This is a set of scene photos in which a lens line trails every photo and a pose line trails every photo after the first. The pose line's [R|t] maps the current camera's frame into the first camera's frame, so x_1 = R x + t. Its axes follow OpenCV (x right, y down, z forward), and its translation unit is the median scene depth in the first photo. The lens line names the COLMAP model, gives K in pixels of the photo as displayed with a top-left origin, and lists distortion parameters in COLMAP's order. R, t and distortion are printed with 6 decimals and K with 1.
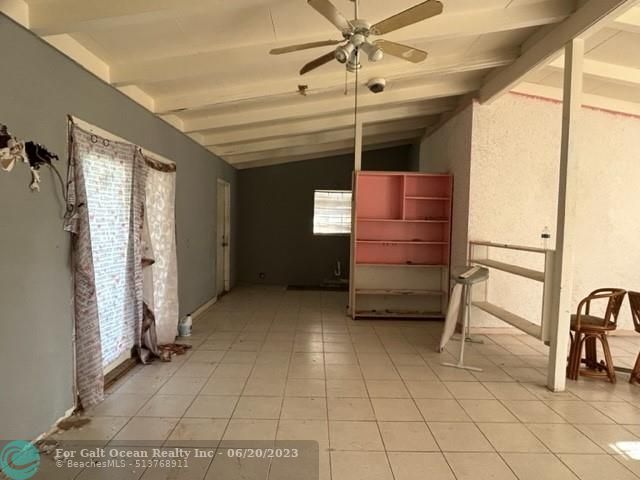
lens RADIAL K [[370.2, 0, 320.9], [0, 370.2, 240.8], [0, 0, 1]] dist [-0.006027, -0.000364]
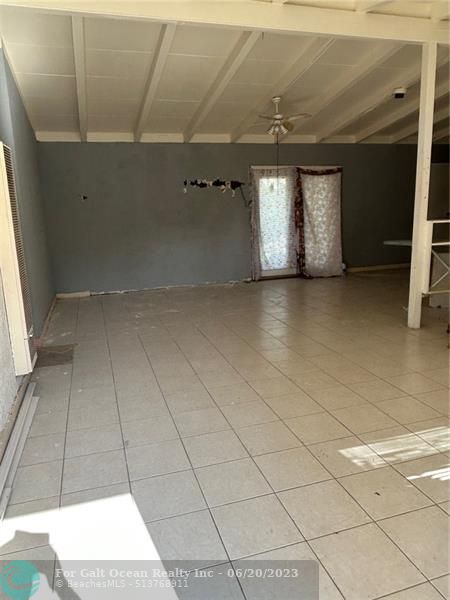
lens RADIAL K [[439.4, 0, 223.8], [0, 439.4, 296.1], [0, 0, 1]] dist [0.001548, -0.006443]
pose [[0.280577, 0.166703, -0.945244, 1.697448], [-0.008044, 0.985176, 0.171358, 0.026007], [0.959798, -0.040475, 0.277759, -0.057377]]
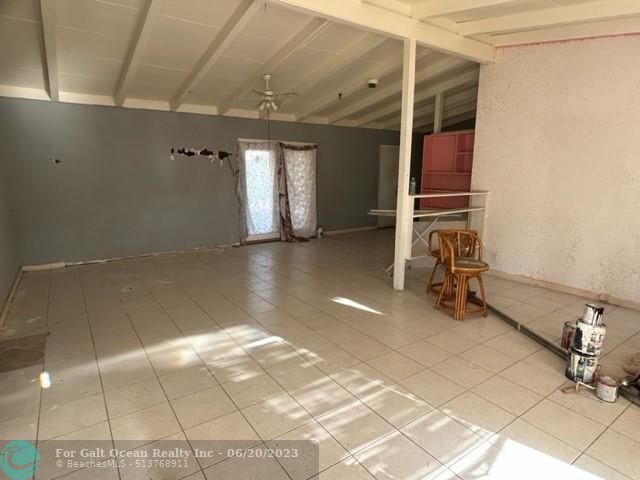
lens RADIAL K [[370.2, 0, 316.6], [0, 370.2, 241.2], [0, 0, 1]] dist [-0.006027, -0.000364]
pose [[0.555833, 0.135049, -0.820251, 1.473503], [-0.031450, 0.989426, 0.141590, 0.010966], [0.830699, -0.052903, 0.554203, -0.062319]]
